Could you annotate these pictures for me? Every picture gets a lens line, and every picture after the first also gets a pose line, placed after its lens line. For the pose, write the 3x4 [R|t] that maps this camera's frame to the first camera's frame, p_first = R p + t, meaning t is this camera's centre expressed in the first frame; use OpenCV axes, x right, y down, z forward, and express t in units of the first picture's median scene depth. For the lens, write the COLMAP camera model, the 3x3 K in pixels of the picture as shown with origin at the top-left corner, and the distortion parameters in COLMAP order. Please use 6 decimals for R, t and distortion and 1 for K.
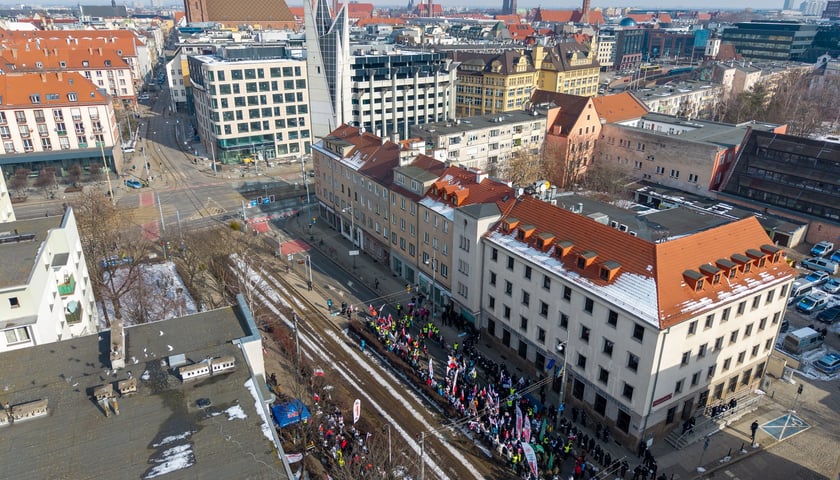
lens RADIAL K [[565.9, 0, 418.8], [0, 565.9, 232.1], [0, 0, 1]] dist [0.033705, -0.034147]
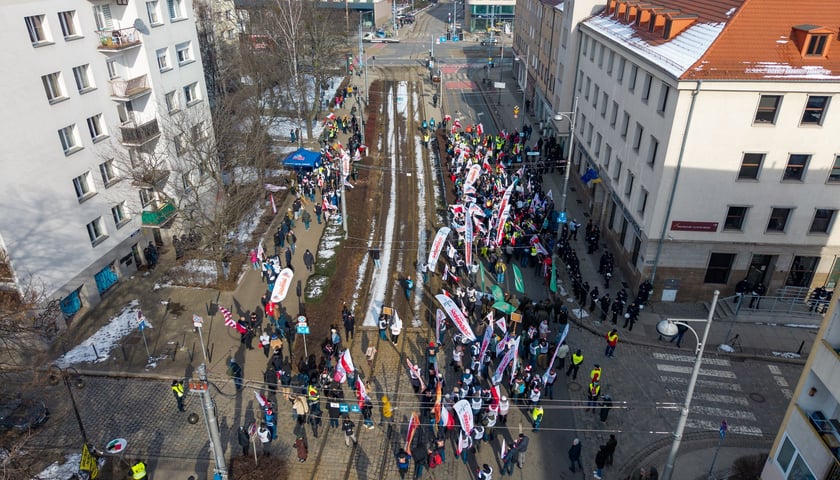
lens RADIAL K [[565.9, 0, 417.1], [0, 565.9, 243.8], [0, 0, 1]] dist [0.033705, -0.034147]
pose [[0.819393, 0.264027, -0.508808, 0.467157], [-0.216290, 0.964405, 0.152124, 0.263427], [0.530862, -0.014599, 0.847333, 0.270267]]
